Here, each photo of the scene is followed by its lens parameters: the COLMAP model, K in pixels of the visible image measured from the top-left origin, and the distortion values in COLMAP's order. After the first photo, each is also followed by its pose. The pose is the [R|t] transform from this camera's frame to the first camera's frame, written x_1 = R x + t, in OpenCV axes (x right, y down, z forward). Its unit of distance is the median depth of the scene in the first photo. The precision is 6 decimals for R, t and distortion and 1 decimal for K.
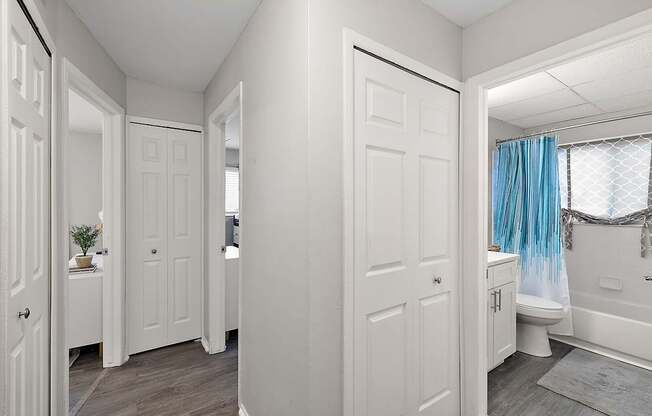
lens RADIAL K [[275.9, 0, 323.1], [0, 275.9, 213.4], [0, 0, 1]] dist [0.011167, 0.000556]
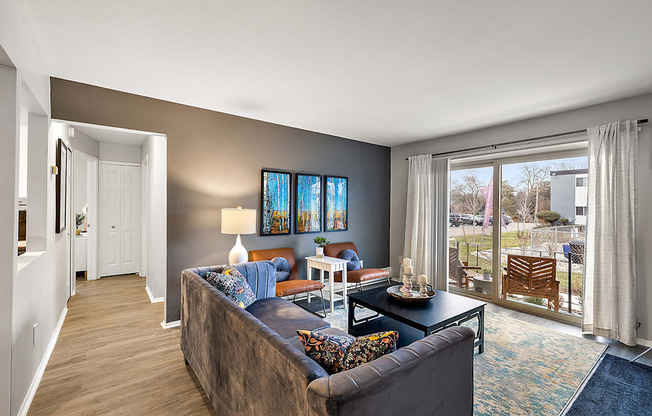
lens RADIAL K [[275.9, 0, 322.5], [0, 275.9, 208.2], [0, 0, 1]] dist [0.011167, 0.000556]
pose [[0.998274, 0.000295, 0.058719, 0.774513], [0.000014, 0.999986, -0.005254, 0.010677], [-0.058720, 0.005246, 0.998261, -1.083331]]
